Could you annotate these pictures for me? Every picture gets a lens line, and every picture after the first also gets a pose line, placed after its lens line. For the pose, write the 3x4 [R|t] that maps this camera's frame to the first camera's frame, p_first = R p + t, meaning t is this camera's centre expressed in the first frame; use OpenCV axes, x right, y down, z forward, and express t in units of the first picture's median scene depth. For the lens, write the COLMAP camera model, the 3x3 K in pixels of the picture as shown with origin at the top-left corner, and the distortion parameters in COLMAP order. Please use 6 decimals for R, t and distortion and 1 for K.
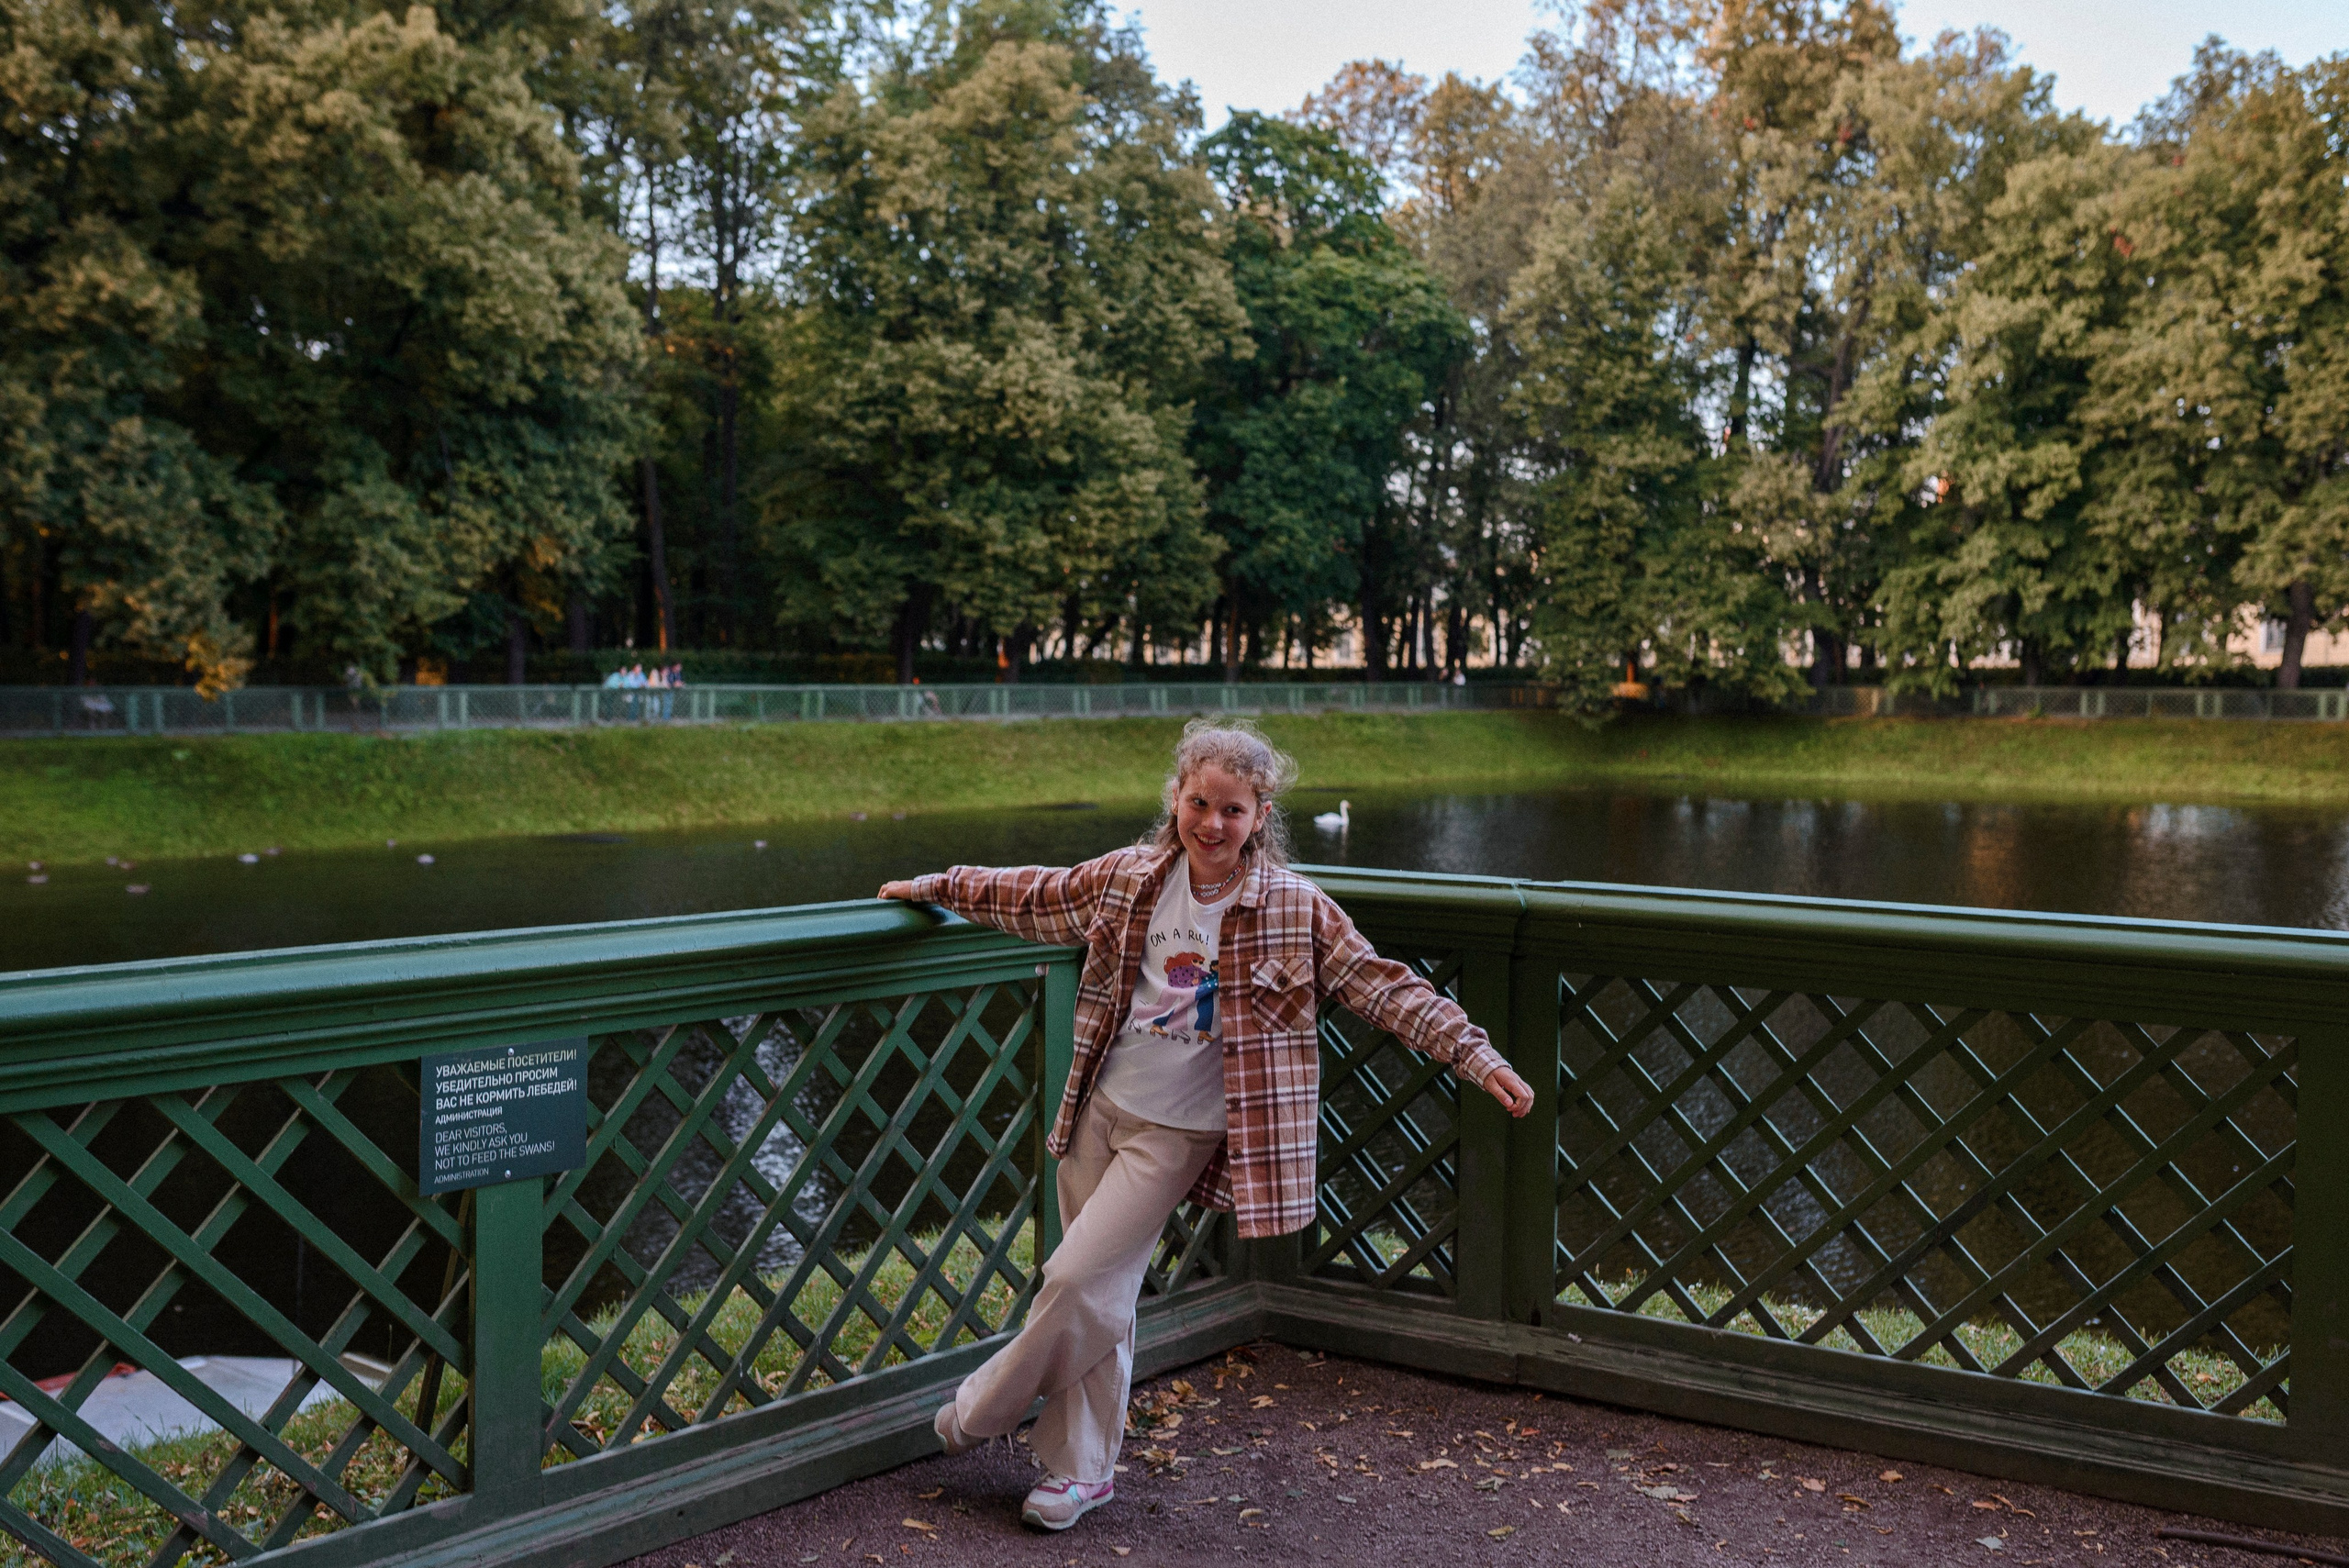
lens RADIAL K [[2383.4, 0, 1174.5], [0, 2383.4, 784.0], [0, 0, 1]] dist [-0.011458, 0.015660]
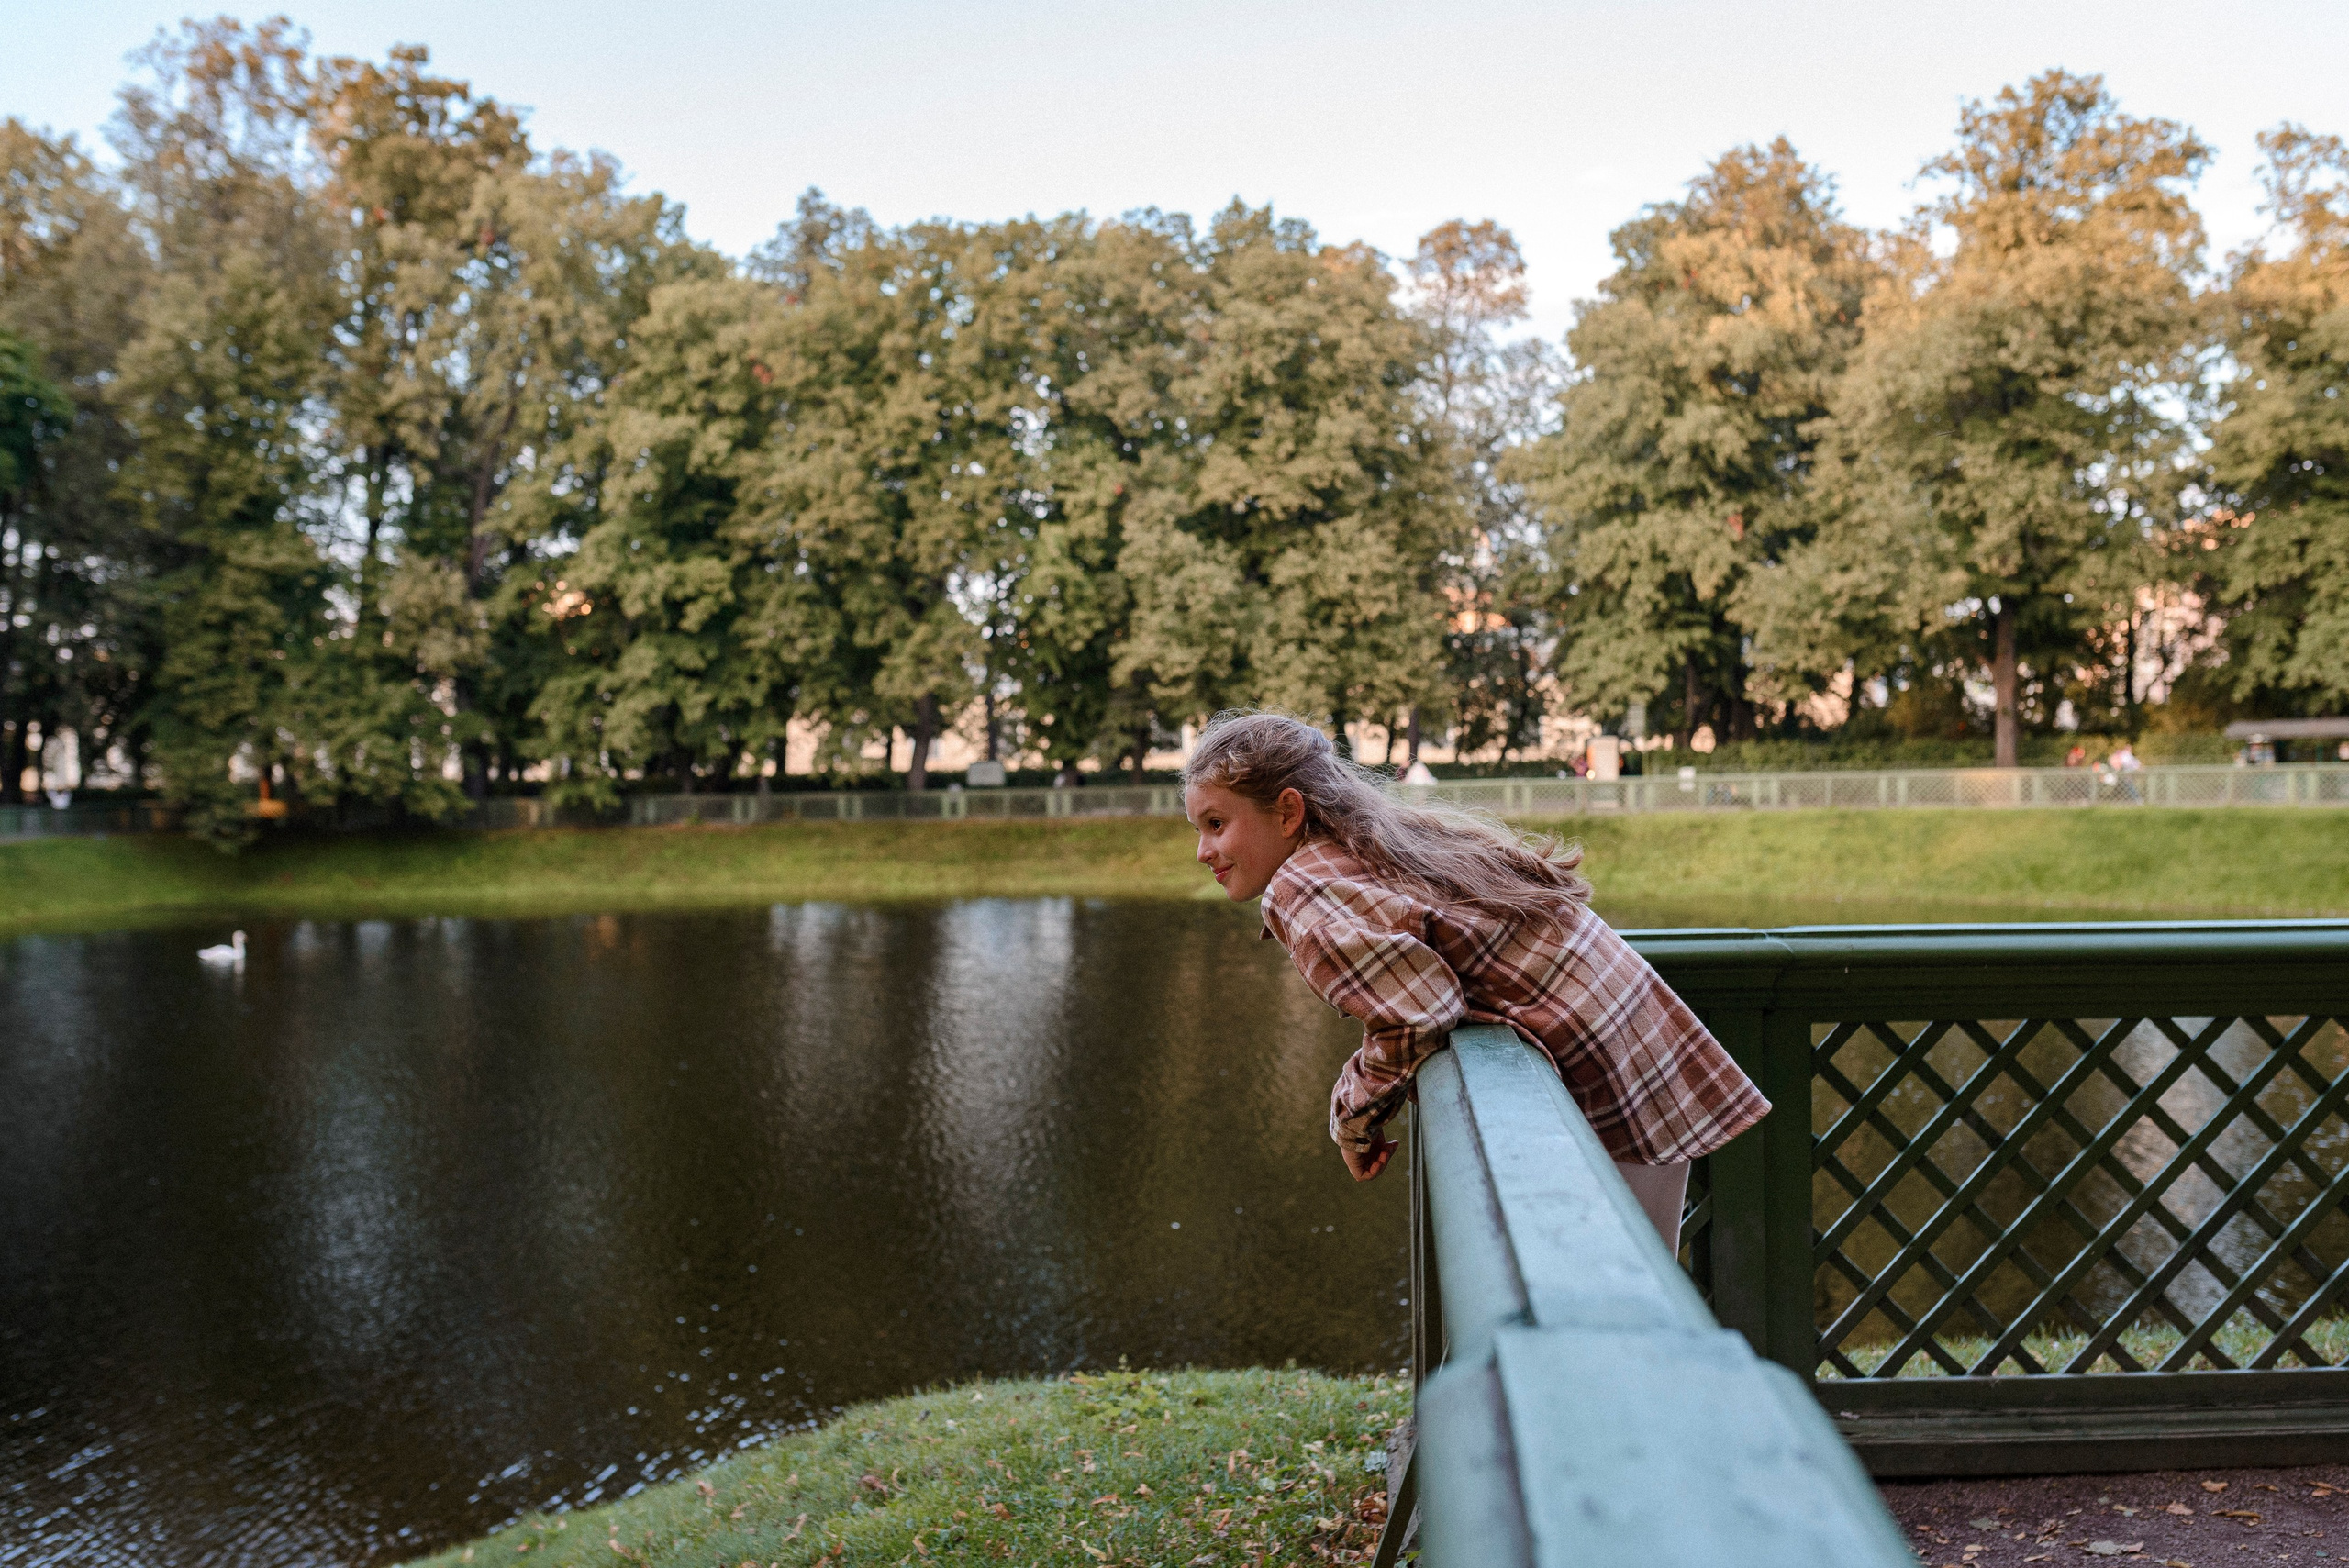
lens RADIAL K [[2383.4, 0, 1174.5], [0, 2383.4, 784.0], [0, 0, 1]] dist [-0.011458, 0.015660]
pose [[0.797855, -0.017448, 0.602597, -0.091476], [0.048708, 0.998179, -0.035588, 0.000984], [-0.600879, 0.057745, 0.797252, 0.061486]]
